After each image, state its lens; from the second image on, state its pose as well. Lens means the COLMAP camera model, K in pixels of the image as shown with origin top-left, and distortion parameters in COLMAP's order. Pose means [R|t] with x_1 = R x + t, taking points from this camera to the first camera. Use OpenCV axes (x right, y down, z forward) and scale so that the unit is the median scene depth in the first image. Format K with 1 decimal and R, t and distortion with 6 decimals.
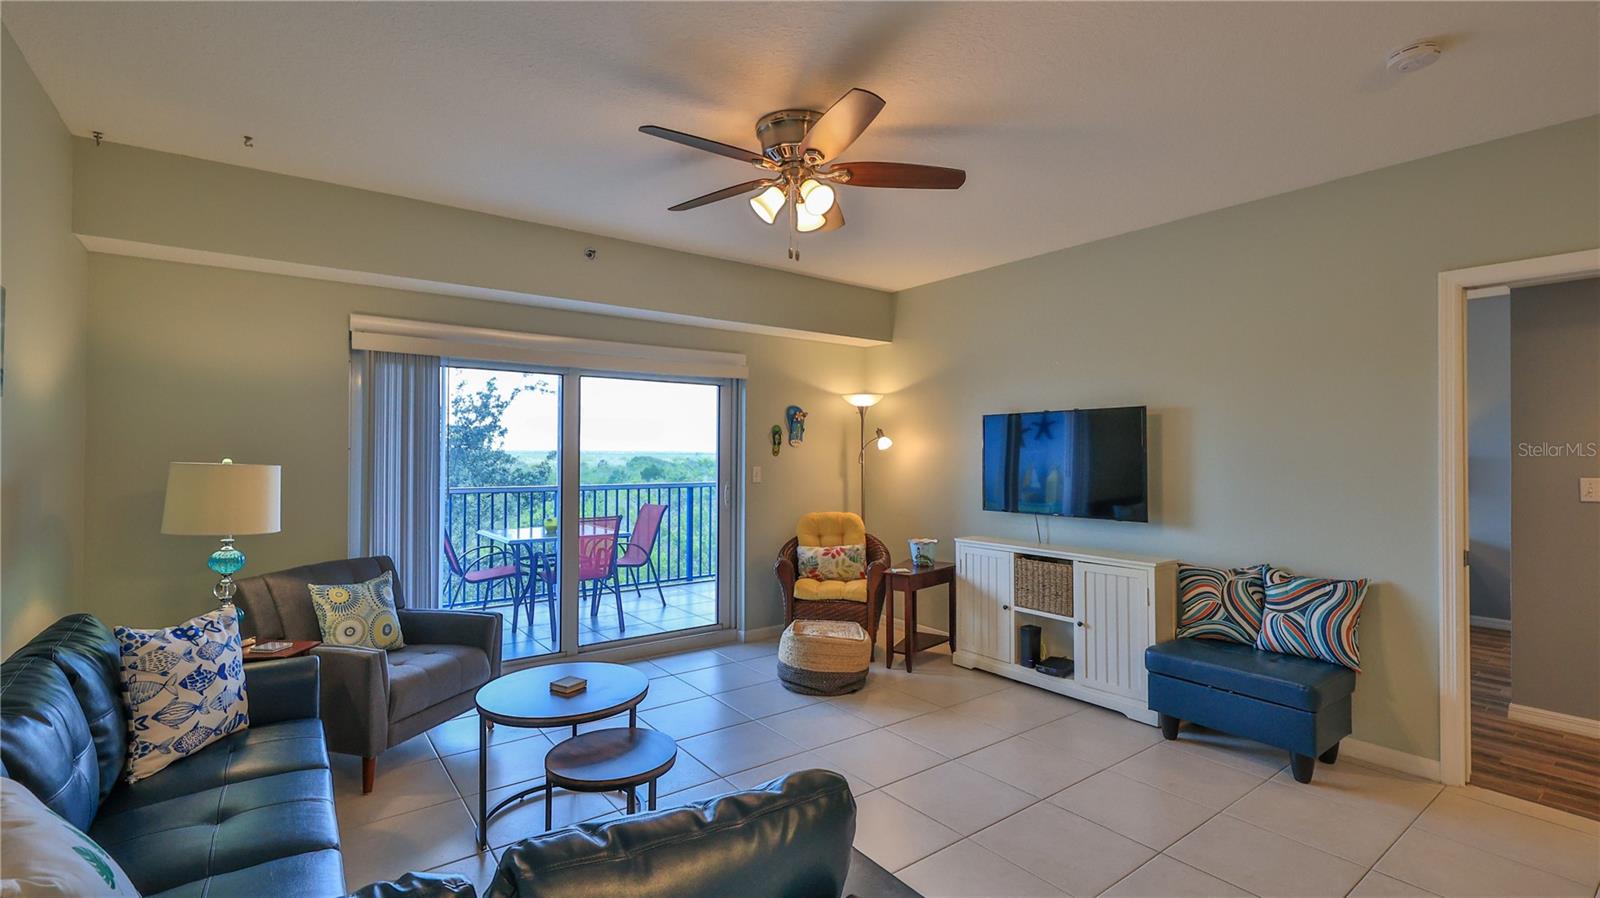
lens RADIAL K [[707.9, 0, 800.0], [0, 707.9, 449.0], [0, 0, 1]] dist [0.000309, -0.000492]
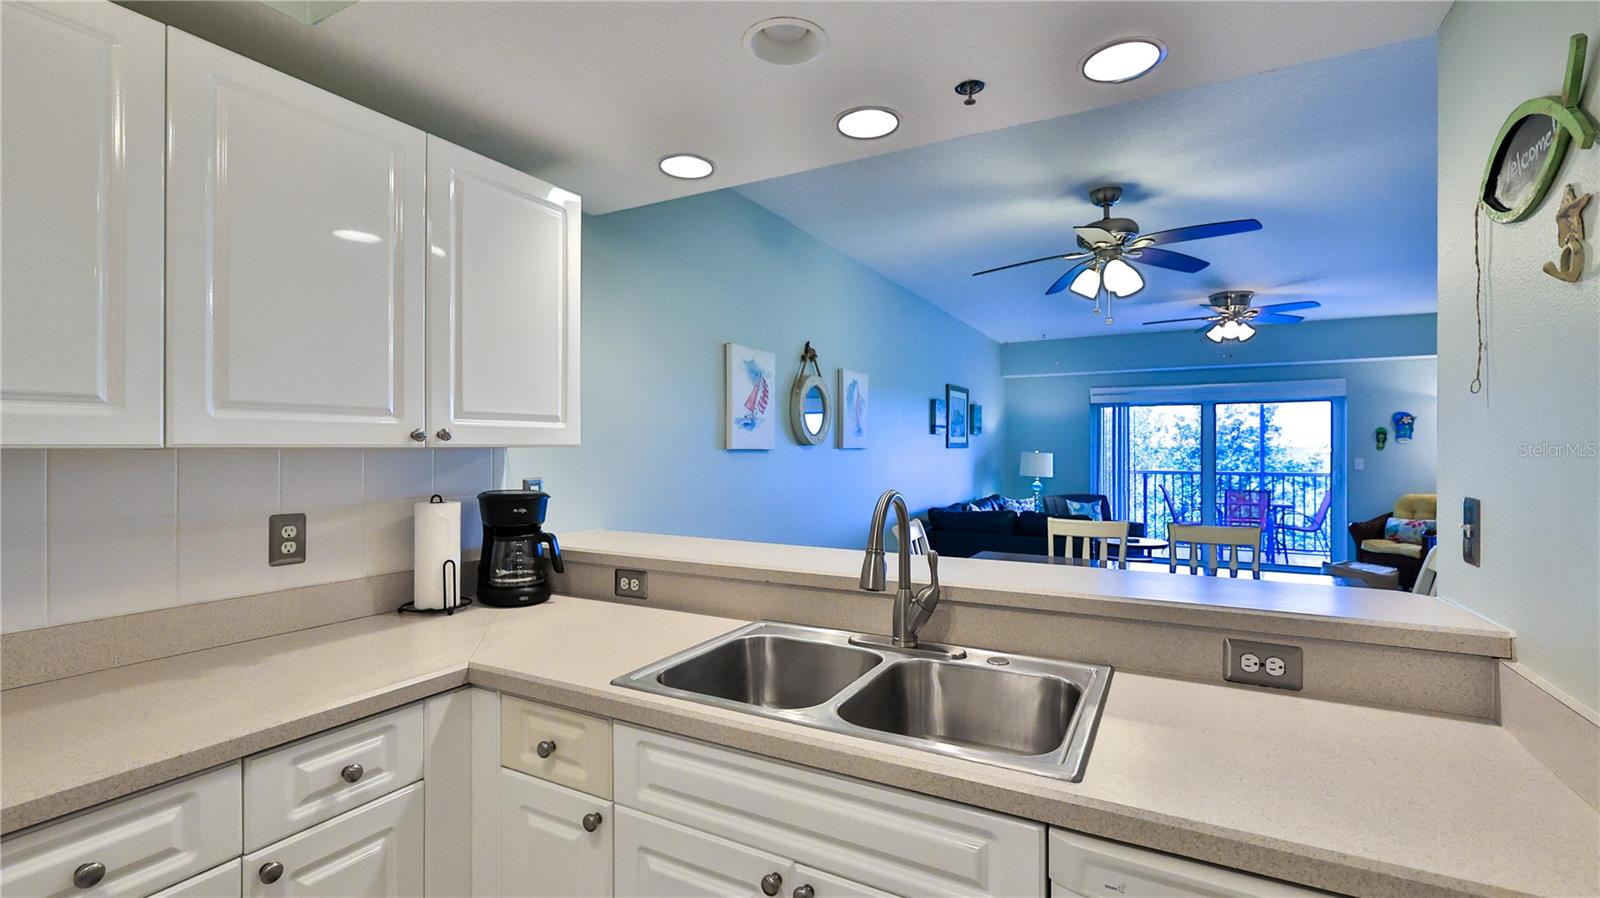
lens RADIAL K [[707.9, 0, 800.0], [0, 707.9, 449.0], [0, 0, 1]] dist [0.000309, -0.000492]
pose [[0.412463, -0.003632, -0.910967, 0.802259], [0.006647, 0.999977, -0.000977, 0.001340], [0.910950, -0.005653, 0.412478, -0.604829]]
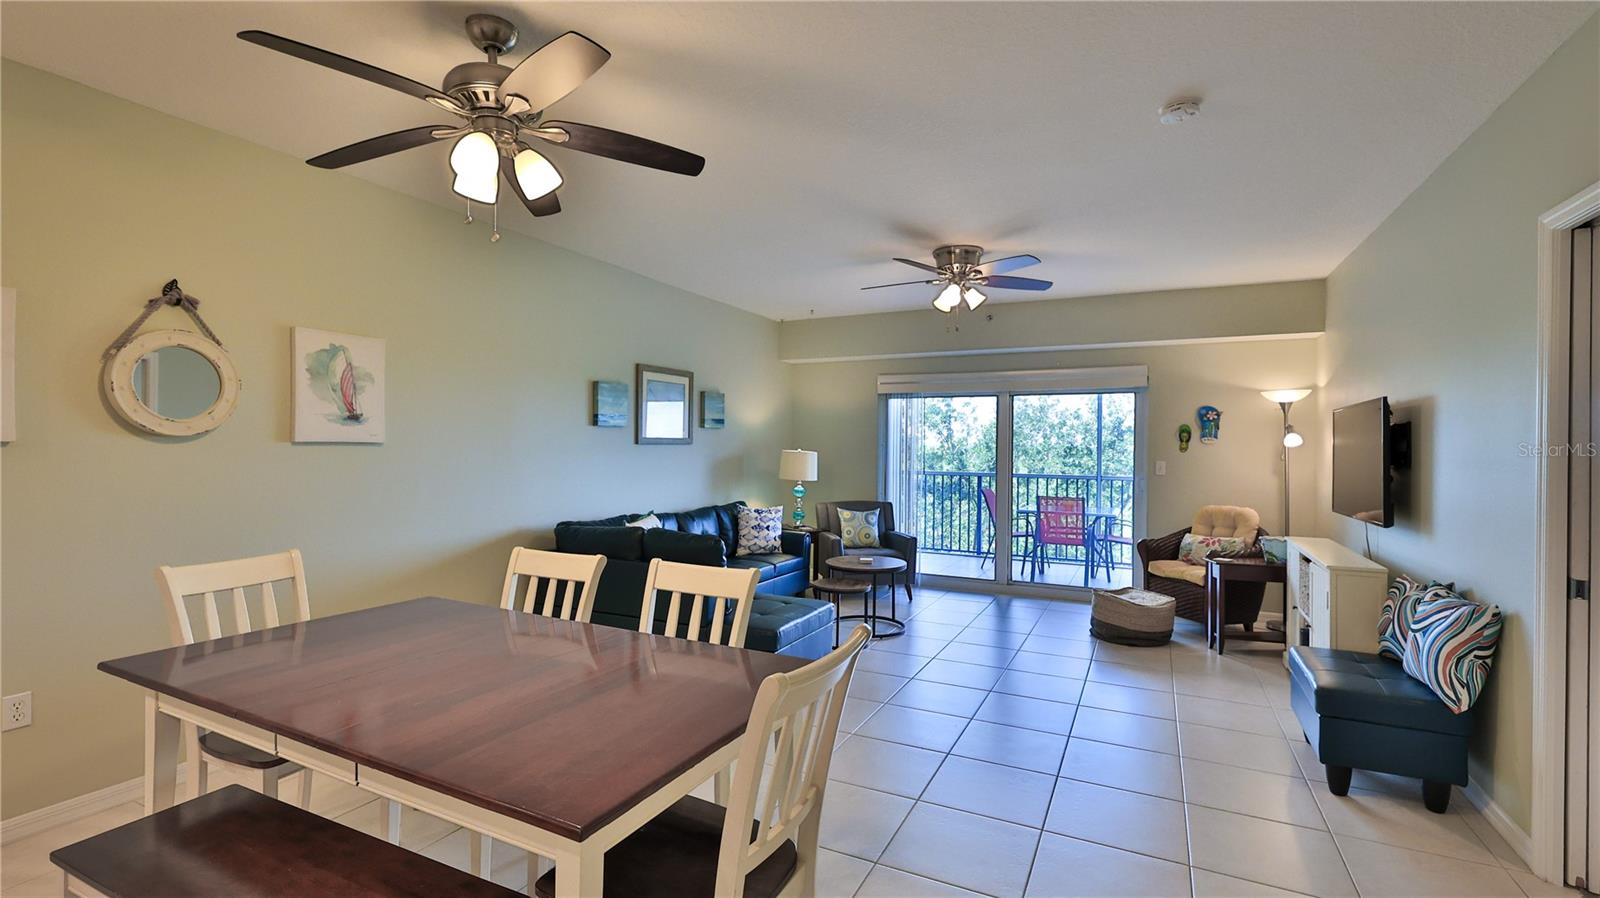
lens RADIAL K [[707.9, 0, 800.0], [0, 707.9, 449.0], [0, 0, 1]] dist [0.000309, -0.000492]
pose [[0.443378, 0.002459, -0.896332, 0.761780], [-0.002697, 0.999995, 0.001409, 0.005497], [0.896331, 0.001792, 0.443382, -0.037769]]
